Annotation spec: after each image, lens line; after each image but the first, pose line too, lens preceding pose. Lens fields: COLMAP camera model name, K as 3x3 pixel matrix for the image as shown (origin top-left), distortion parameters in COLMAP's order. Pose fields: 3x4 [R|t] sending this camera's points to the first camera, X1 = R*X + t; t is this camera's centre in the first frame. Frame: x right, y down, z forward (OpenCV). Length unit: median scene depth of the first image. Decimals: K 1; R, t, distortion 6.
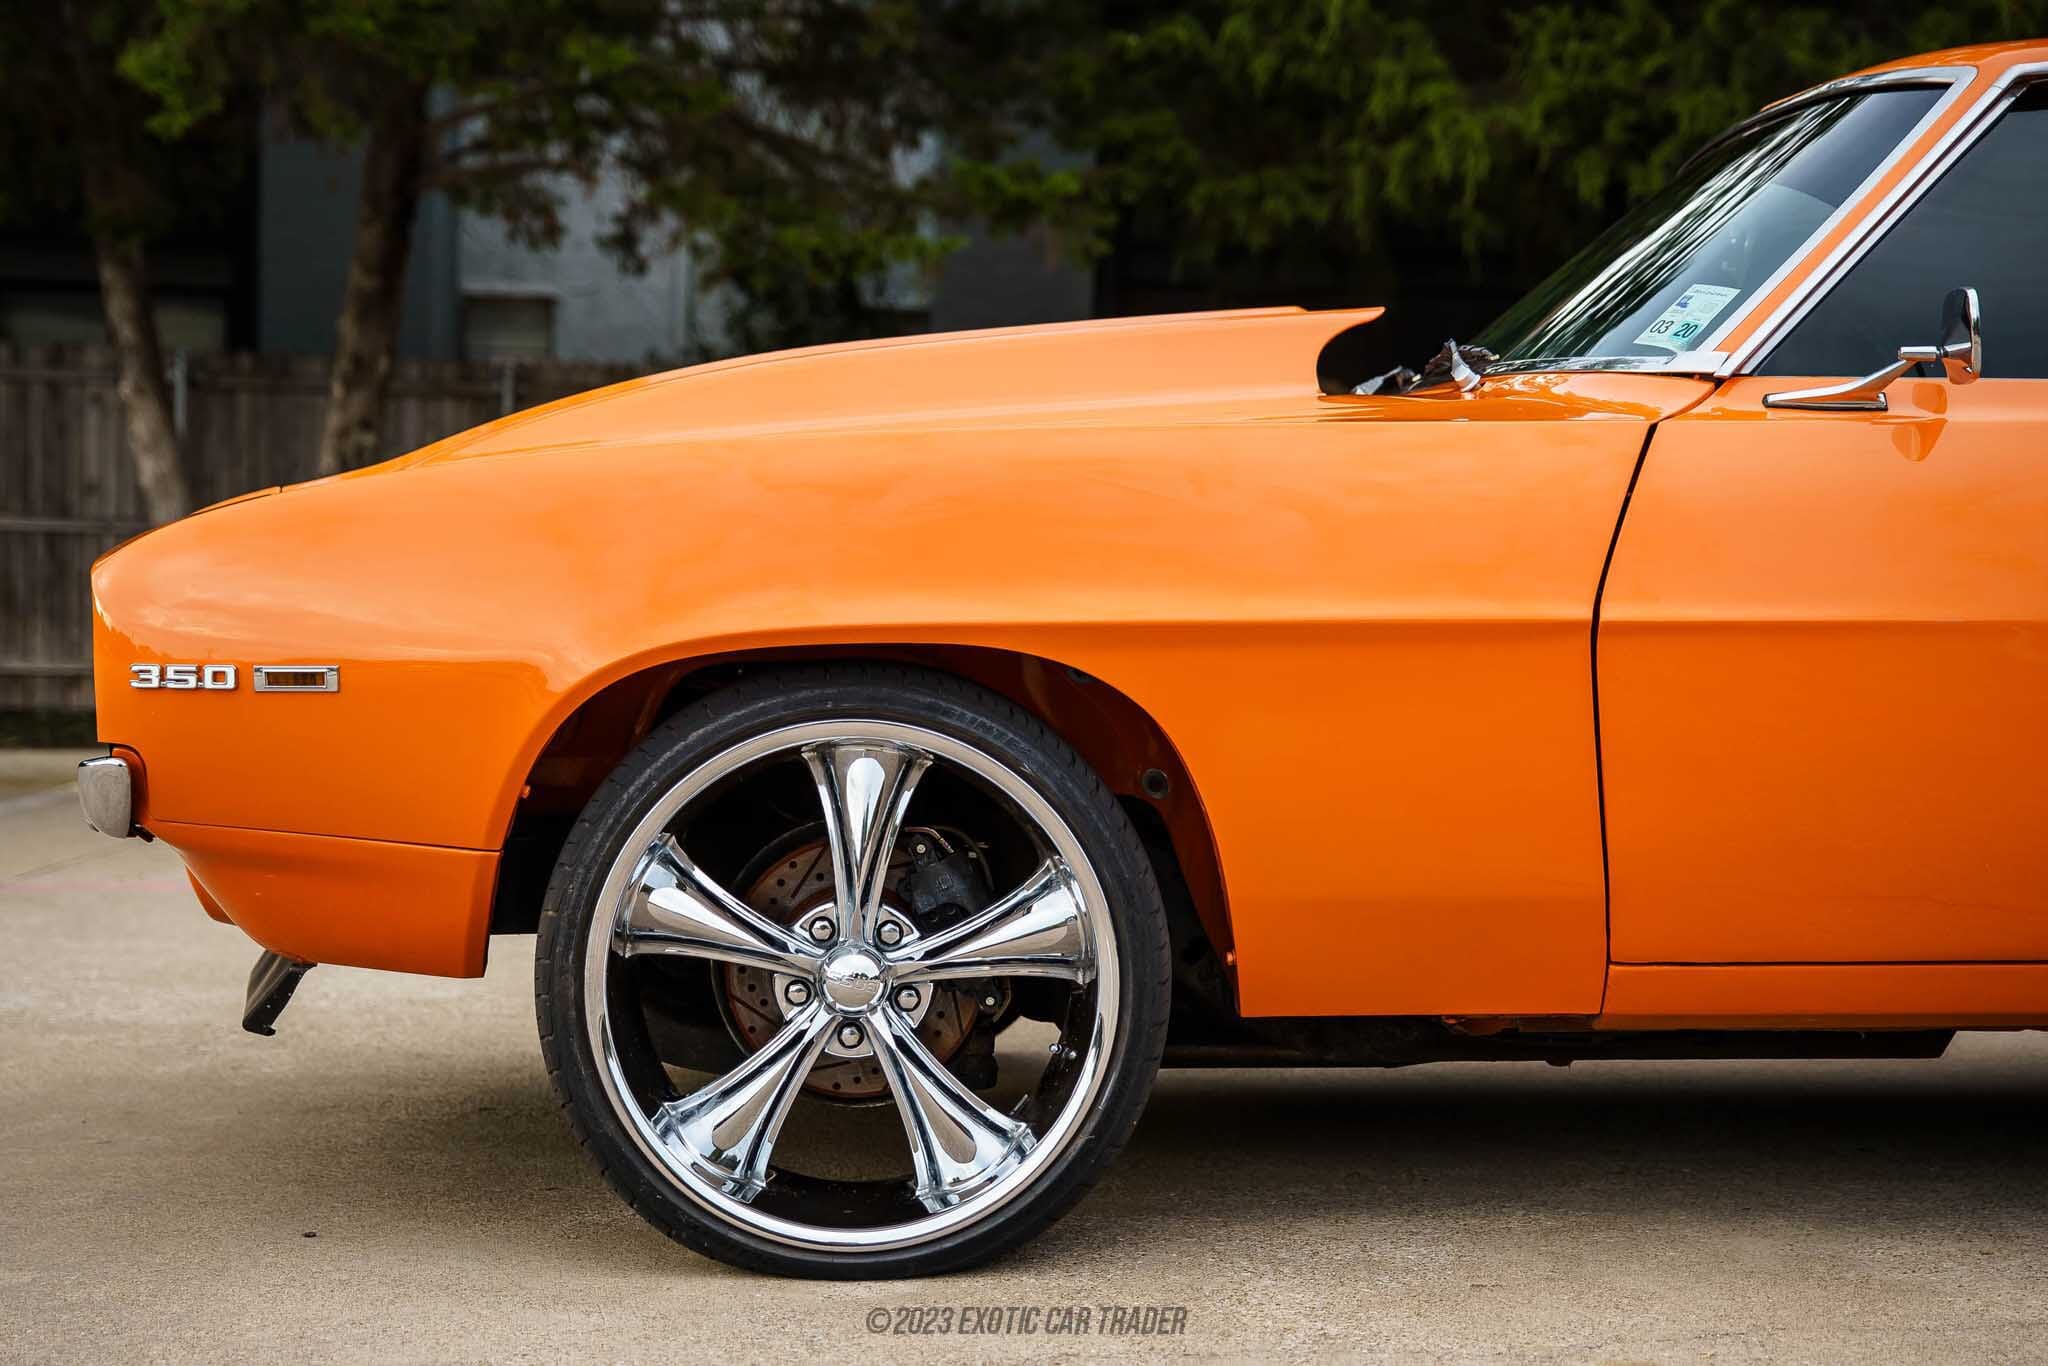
lens RADIAL K [[3061.1, 0, 1024.0], [0, 3061.1, 683.0], [0, 0, 1]] dist [-0.006958, 0.942599]
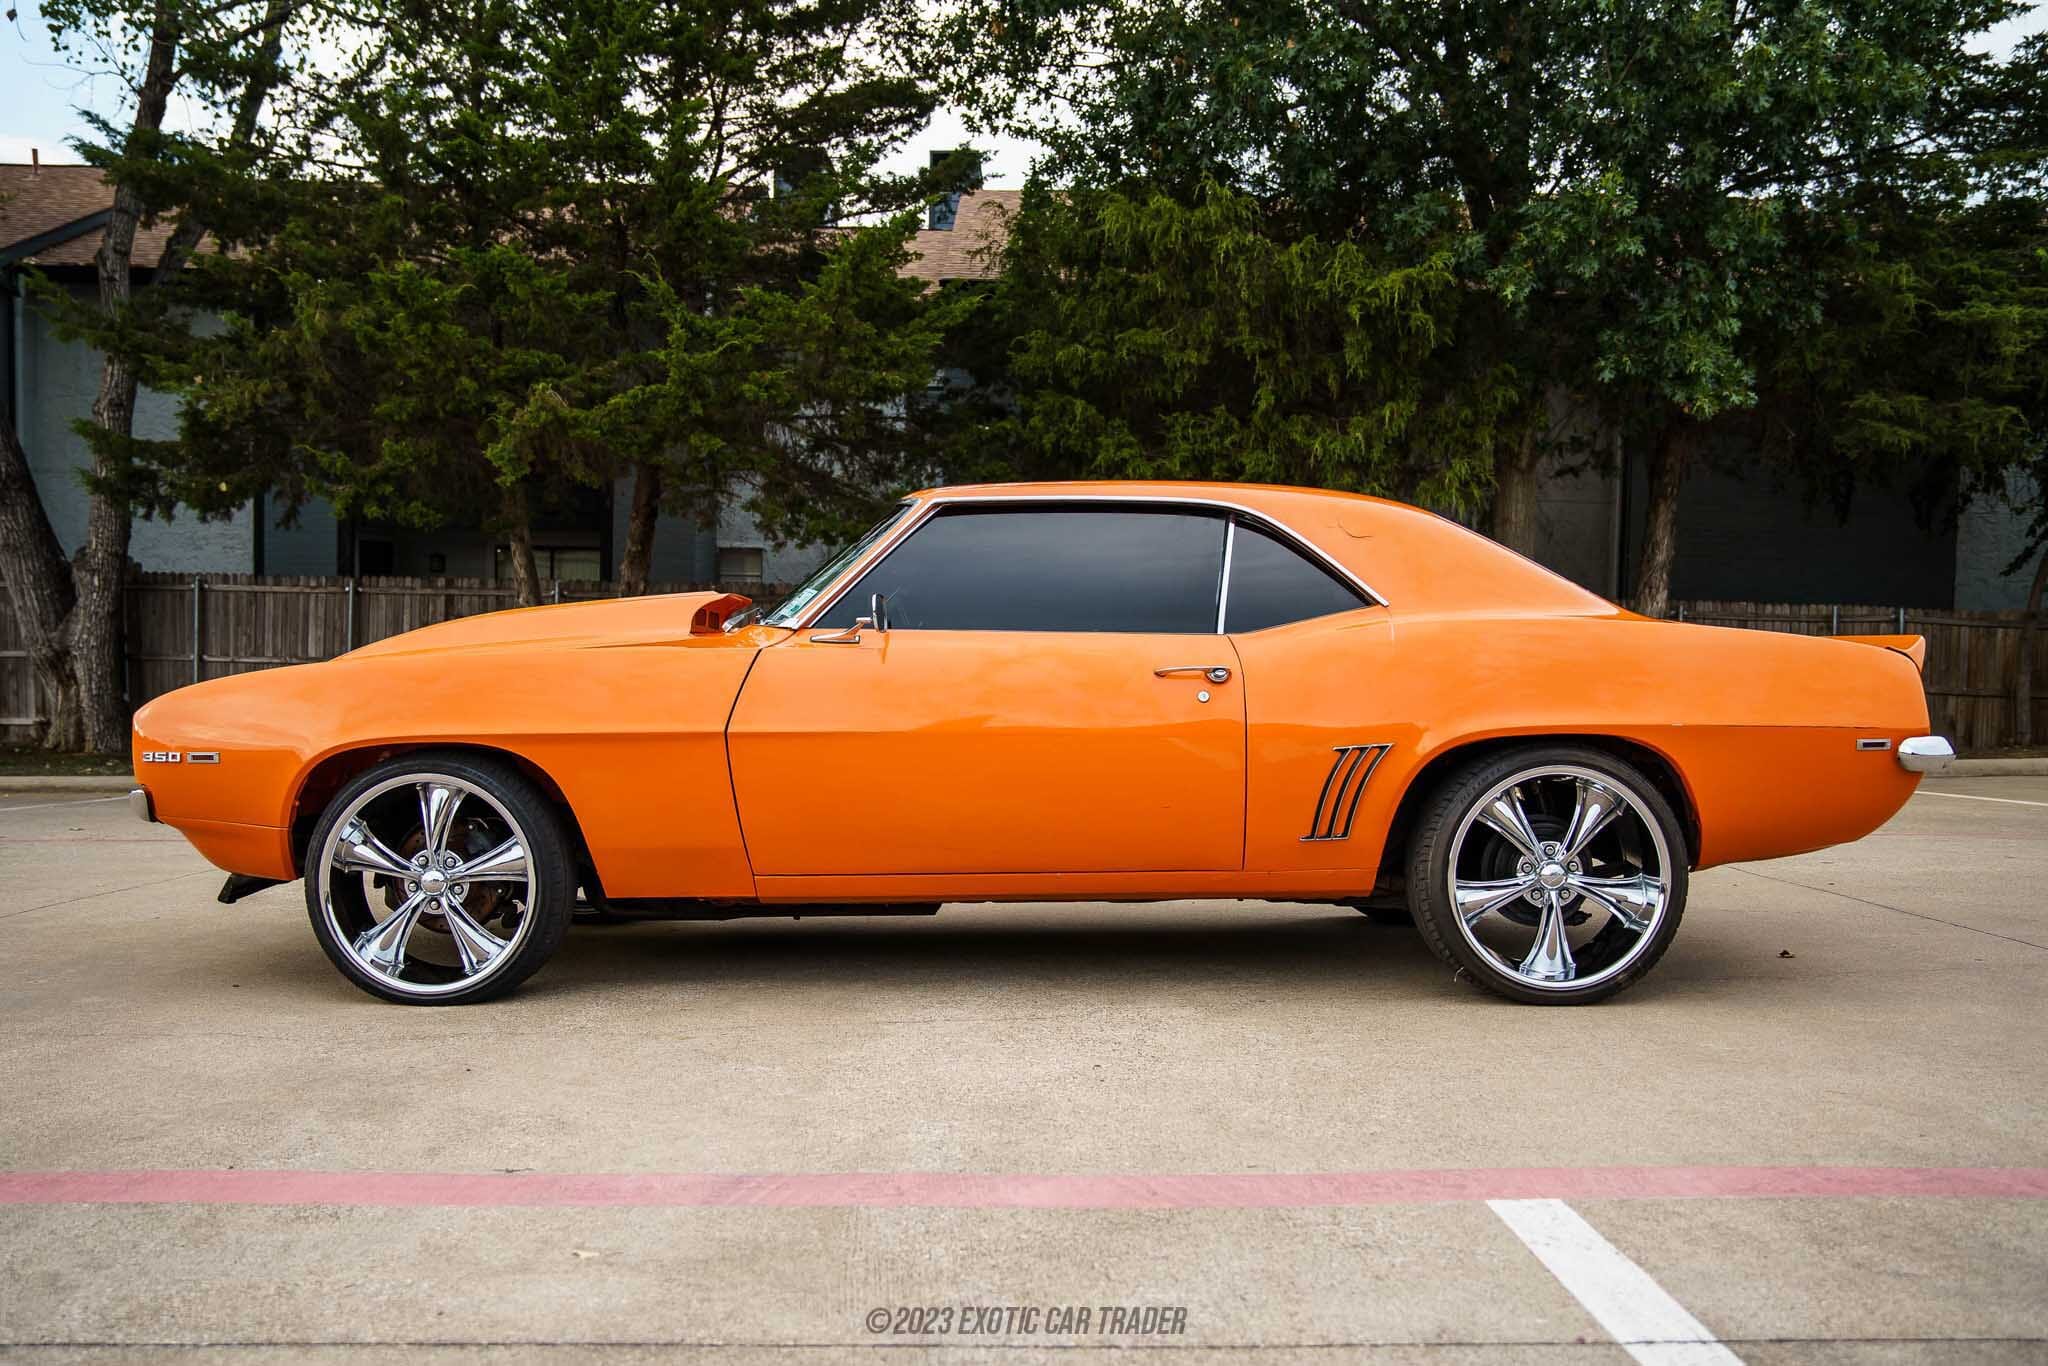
lens RADIAL K [[1565.8, 0, 1024.0], [0, 1565.8, 683.0], [0, 0, 1]] dist [-0.010857, -0.001655]
pose [[0.999086, -0.004756, -0.042478, 0.109609], [0.003394, 0.999480, -0.032073, -0.004328], [0.042609, 0.031899, 0.998582, -0.050635]]
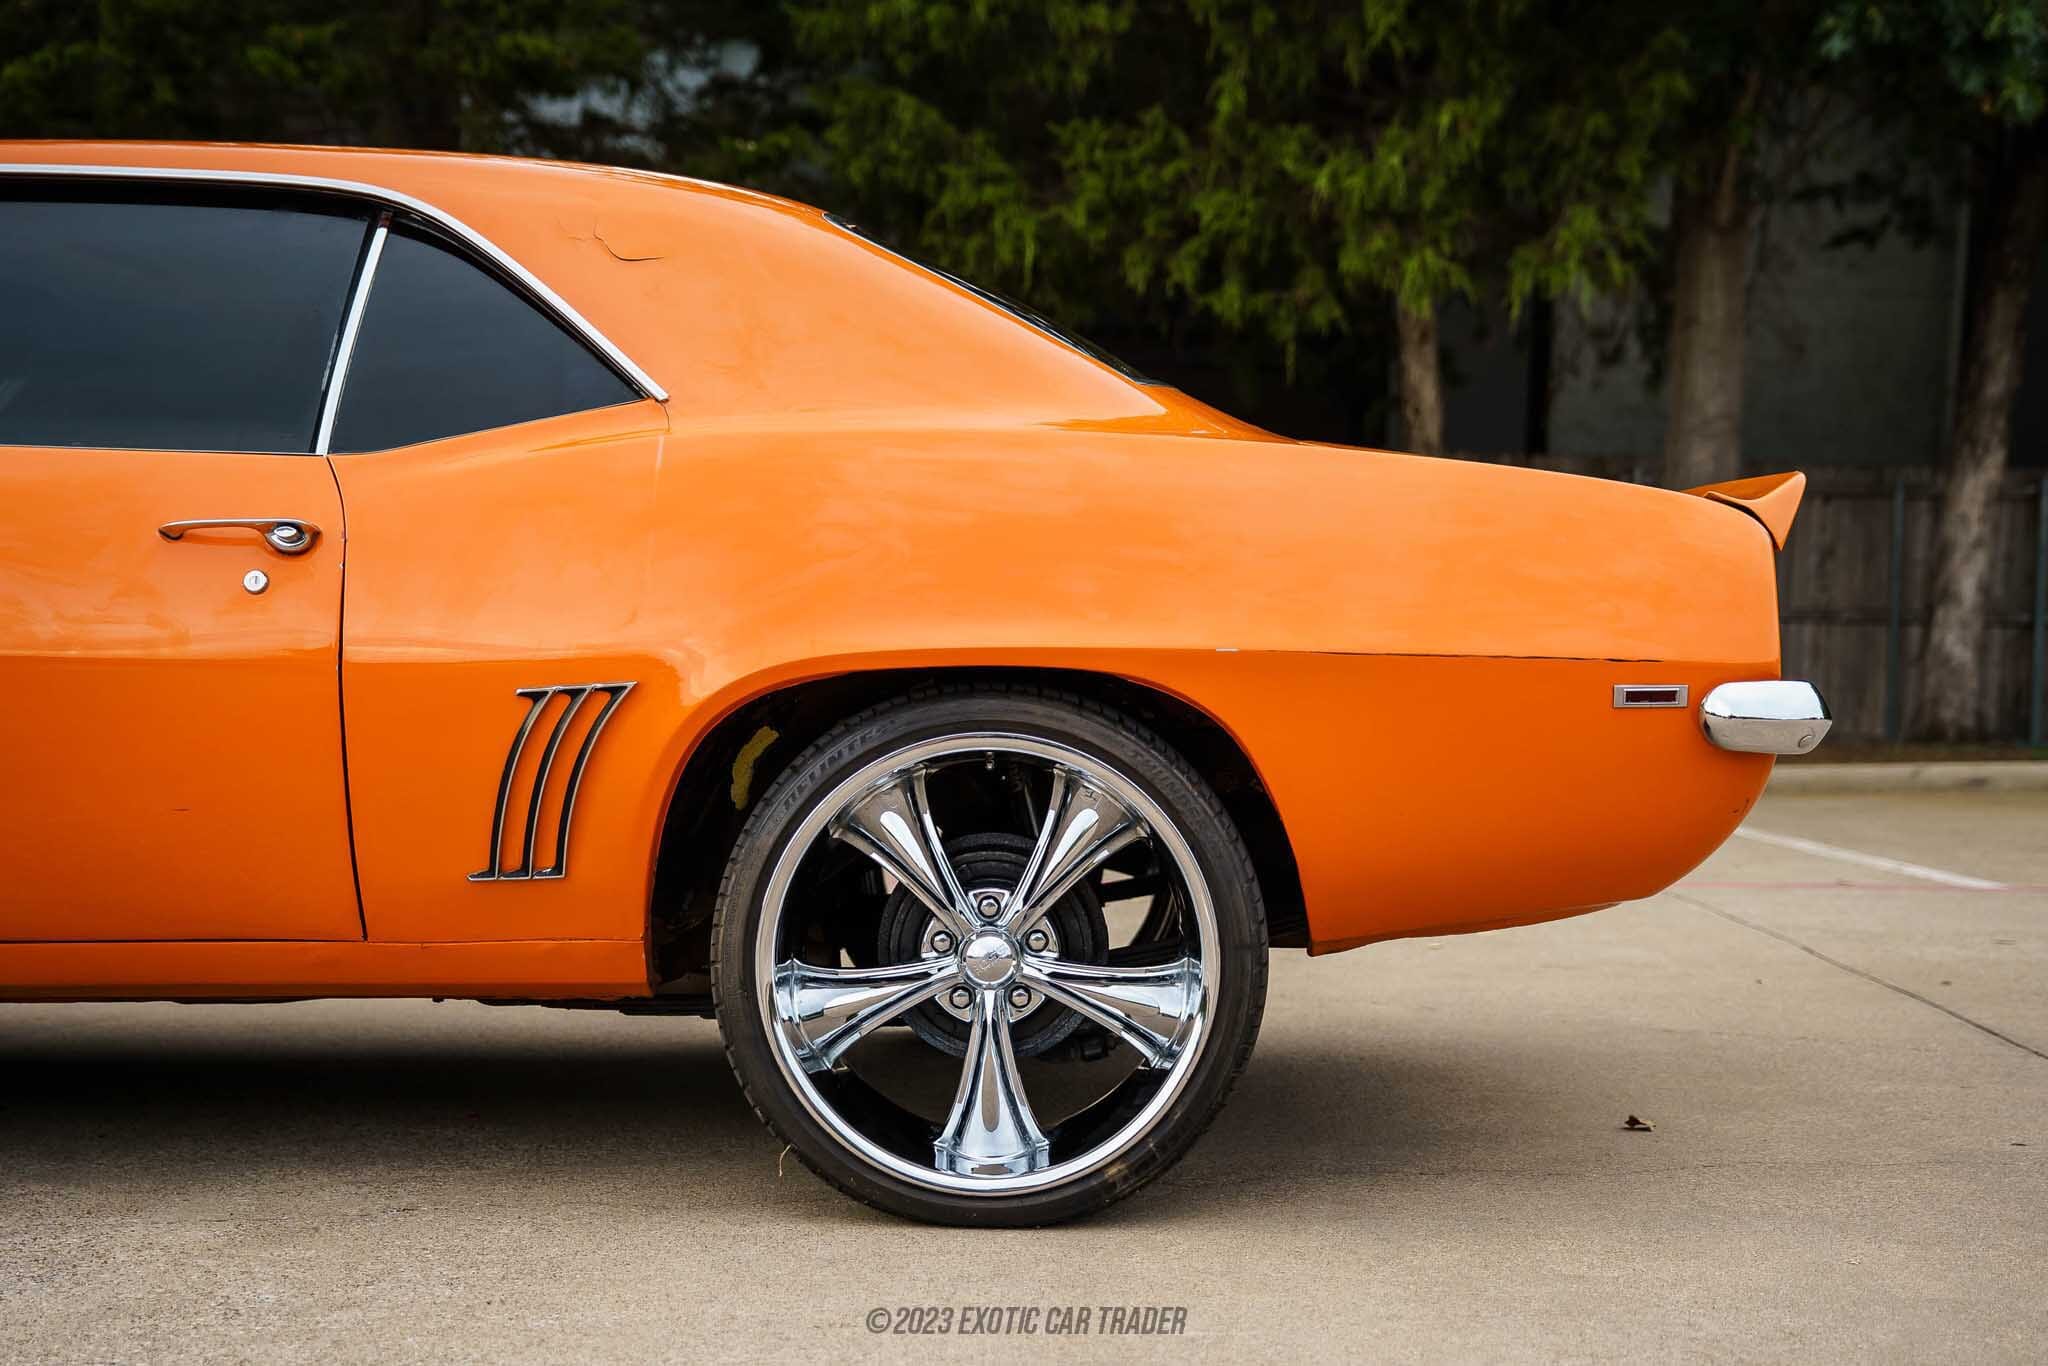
lens RADIAL K [[2647.8, 0, 1024.0], [0, 2647.8, 683.0], [0, 0, 1]] dist [0.124380, 0.032309]
pose [[0.998494, 0.006868, -0.054436, 0.204303], [-0.007260, 0.999949, -0.007012, -0.001022], [0.054385, 0.007396, 0.998493, 0.001609]]
